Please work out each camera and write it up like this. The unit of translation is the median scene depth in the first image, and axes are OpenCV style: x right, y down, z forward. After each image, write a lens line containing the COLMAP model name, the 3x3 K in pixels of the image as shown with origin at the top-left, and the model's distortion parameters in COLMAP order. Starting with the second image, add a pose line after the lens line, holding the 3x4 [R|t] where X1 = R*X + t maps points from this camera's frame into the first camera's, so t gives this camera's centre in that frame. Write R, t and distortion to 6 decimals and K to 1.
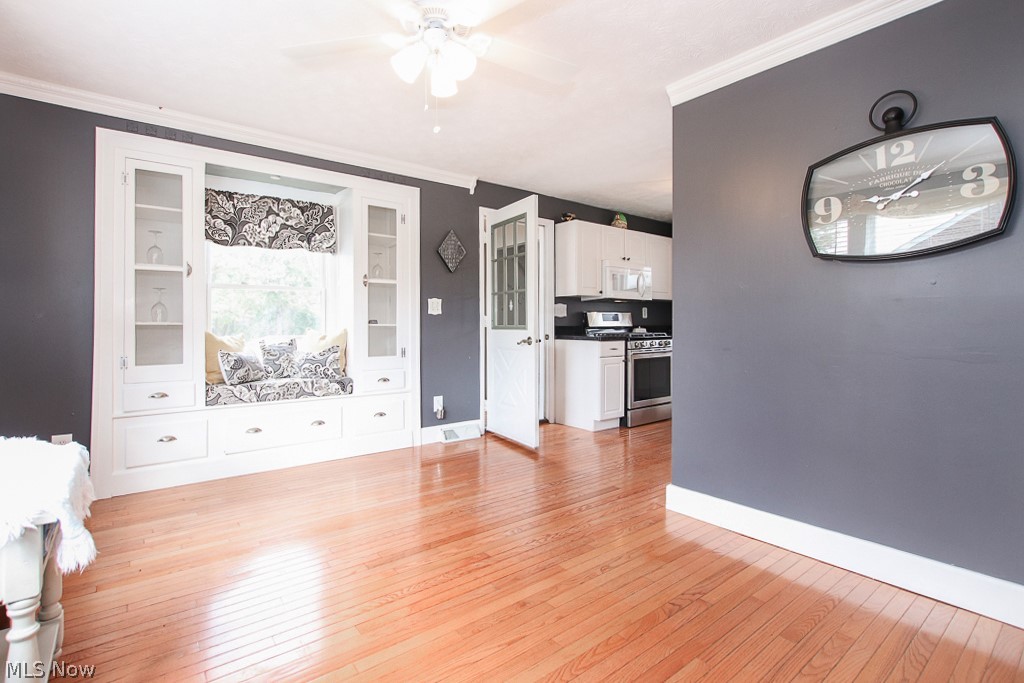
lens RADIAL K [[478.7, 0, 505.2], [0, 478.7, 325.6], [0, 0, 1]] dist [-0.017355, -0.000338]
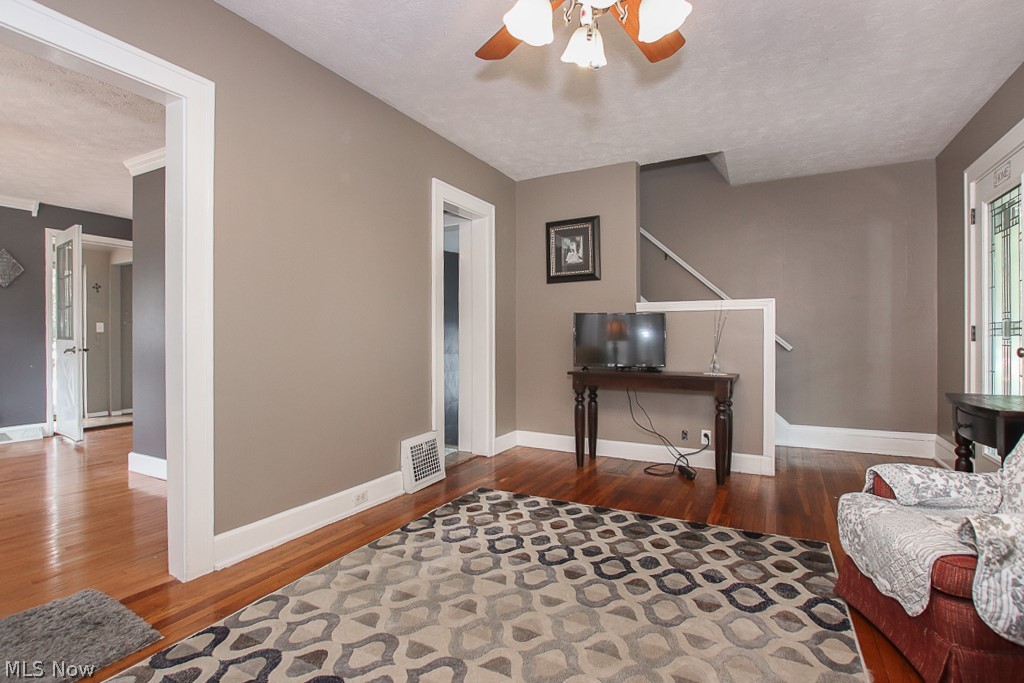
lens RADIAL K [[478.7, 0, 515.4], [0, 478.7, 338.0], [0, 0, 1]] dist [-0.017355, -0.000338]
pose [[0.911603, -0.001492, 0.411069, 0.447869], [0.001714, 0.999999, -0.000173, 0.004034], [-0.411068, 0.000862, 0.911604, -0.387916]]
